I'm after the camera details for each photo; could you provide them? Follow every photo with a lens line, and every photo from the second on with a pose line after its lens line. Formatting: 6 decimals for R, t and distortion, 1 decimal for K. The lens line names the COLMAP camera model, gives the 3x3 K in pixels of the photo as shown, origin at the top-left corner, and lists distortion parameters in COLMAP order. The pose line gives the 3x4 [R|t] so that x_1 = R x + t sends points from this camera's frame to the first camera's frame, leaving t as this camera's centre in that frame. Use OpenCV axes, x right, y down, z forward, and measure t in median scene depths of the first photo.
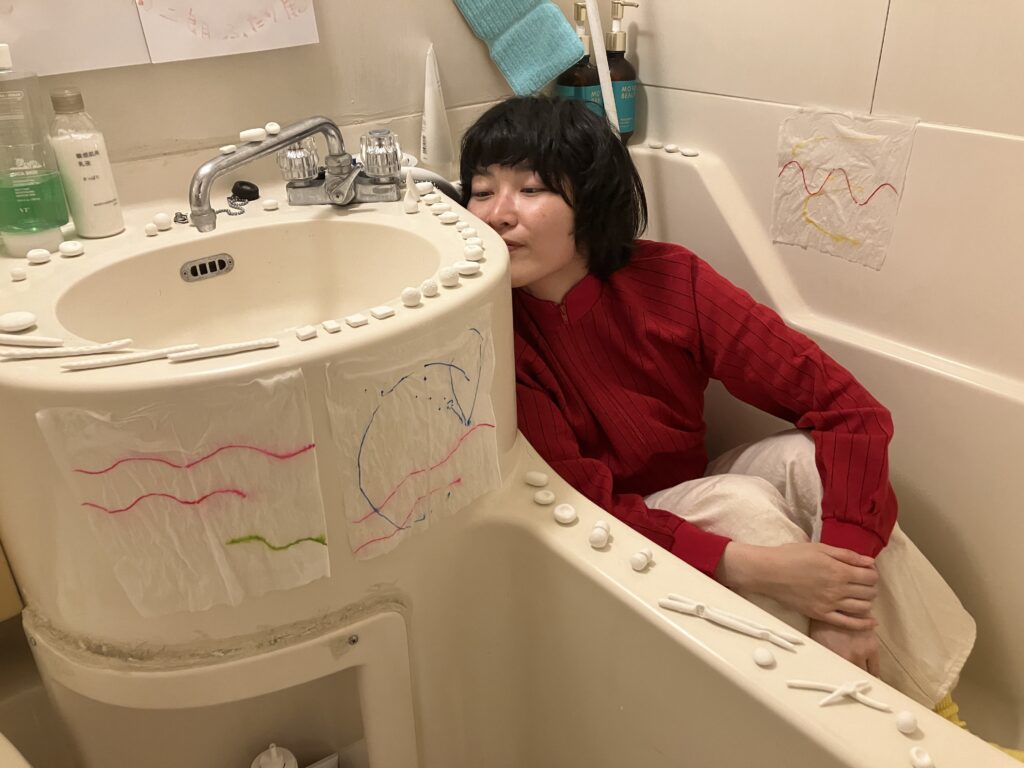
lens RADIAL K [[834.0, 0, 522.8], [0, 834.0, 373.4], [0, 0, 1]] dist [0.018231, -0.001759]
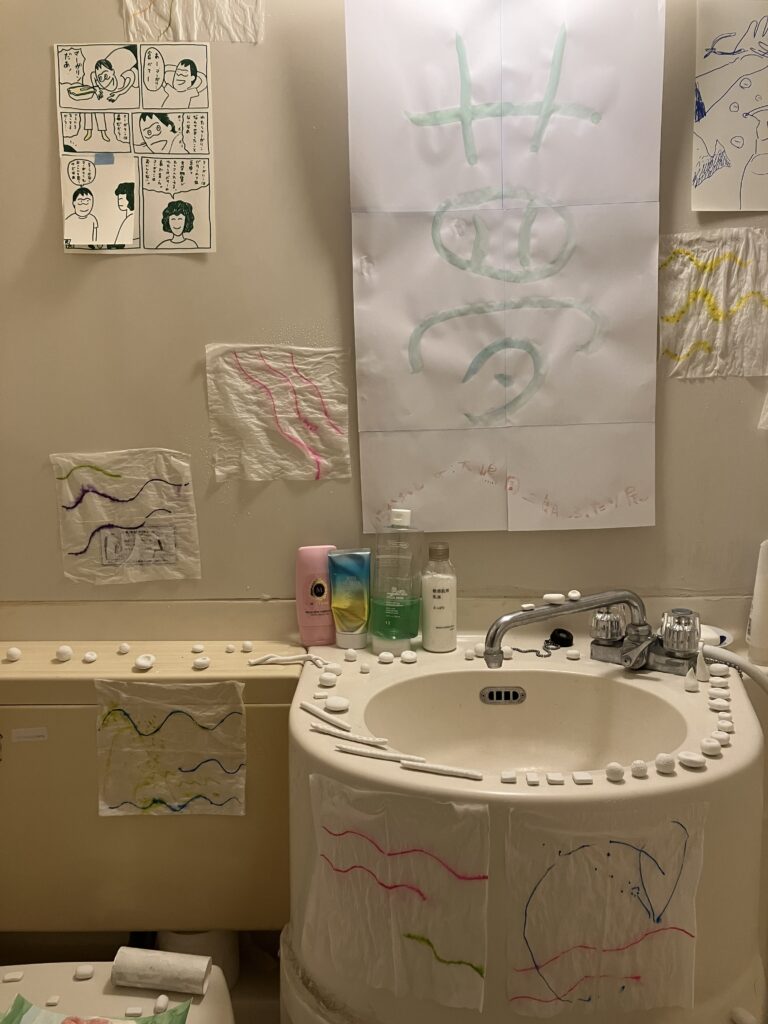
lens RADIAL K [[835.5, 0, 384.0], [0, 835.5, 512.0], [0, 0, 1]] dist [0.020087, -0.010026]
pose [[0.758606, 0.102509, -0.643435, 0.235254], [-0.305659, 0.928124, -0.212505, -0.064789], [0.575404, 0.357879, 0.735413, -0.065117]]
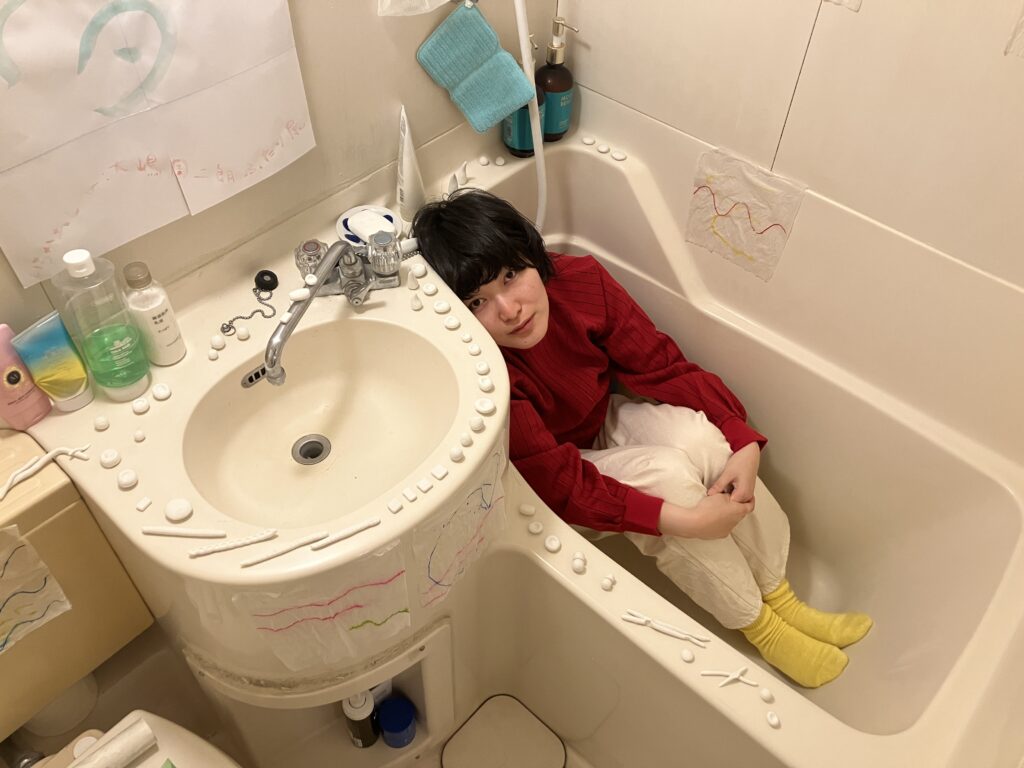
lens RADIAL K [[834.0, 0, 522.8], [0, 834.0, 373.4], [0, 0, 1]] dist [0.018231, -0.001759]
pose [[0.987667, -0.069388, 0.140351, -0.165782], [0.017019, 0.938698, 0.344322, -0.552532], [-0.155638, -0.337687, 0.928302, -0.219249]]
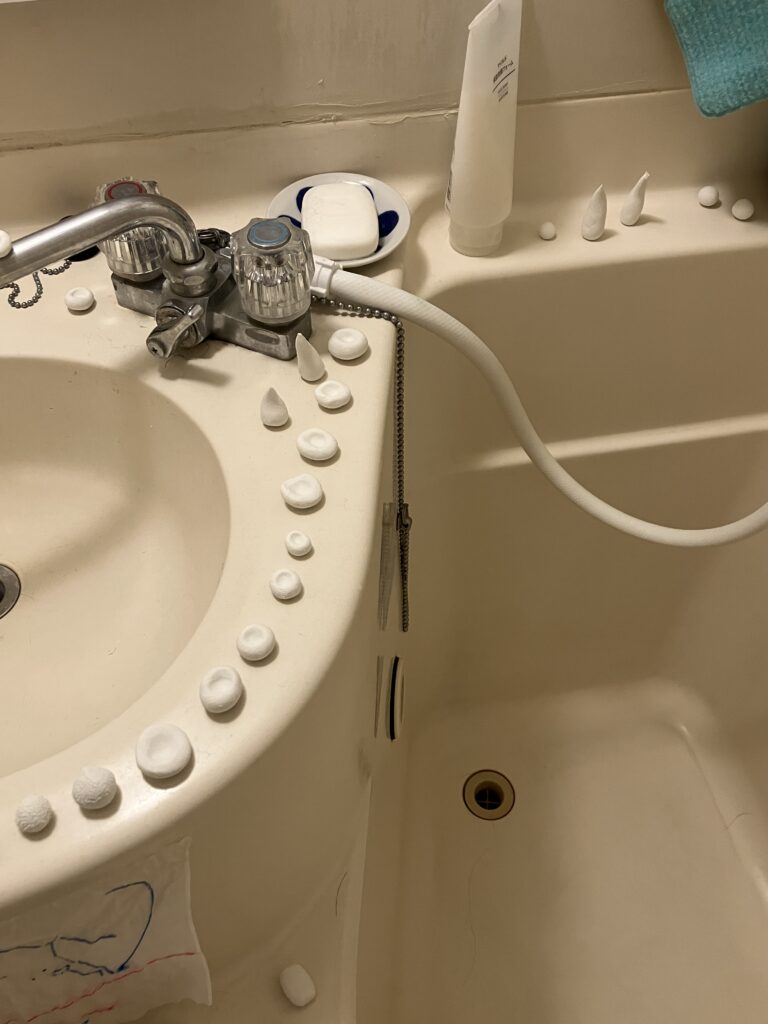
lens RADIAL K [[962.5, 0, 384.0], [0, 962.5, 512.0], [0, 0, 1]] dist [0.012336, 0.007002]
pose [[0.867262, 0.405389, -0.288991, 0.123774], [-0.257931, 0.862367, 0.435655, -0.440709], [0.425826, -0.303288, 0.852460, 0.535900]]
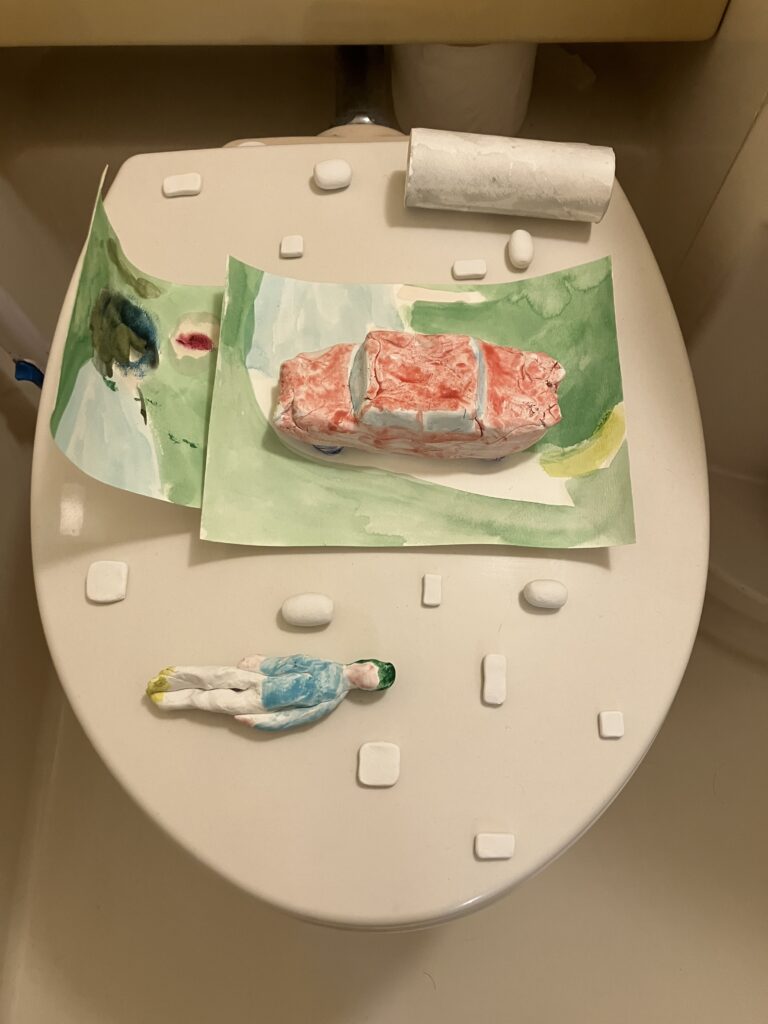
lens RADIAL K [[835.5, 0, 384.0], [0, 835.5, 512.0], [0, 0, 1]] dist [0.020087, -0.010026]
pose [[0.753228, 0.618893, -0.222754, -0.425955], [-0.284056, 0.611511, 0.738489, 0.114848], [0.593262, -0.492976, 0.636408, 0.318271]]
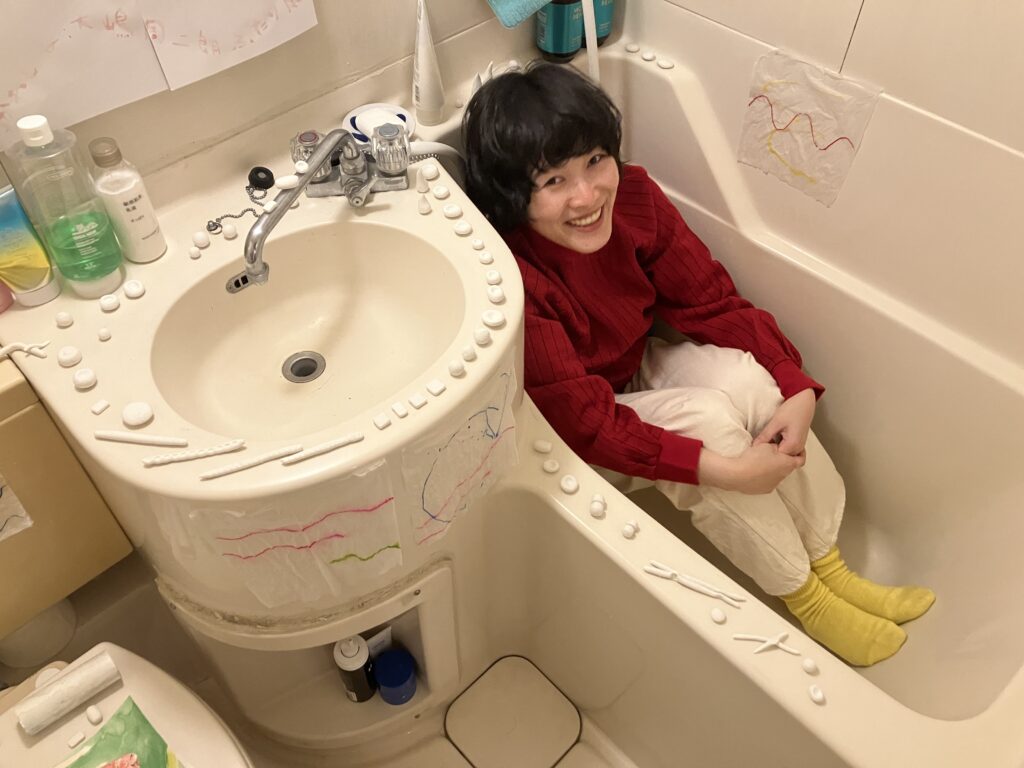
lens RADIAL K [[835.5, 0, 516.4], [0, 835.5, 365.2], [0, 0, 1]] dist [0.020087, -0.010026]
pose [[0.996514, -0.036416, 0.075056, -0.108385], [0.007057, 0.933268, 0.359111, -0.419779], [-0.083124, -0.357329, 0.930272, -0.113446]]
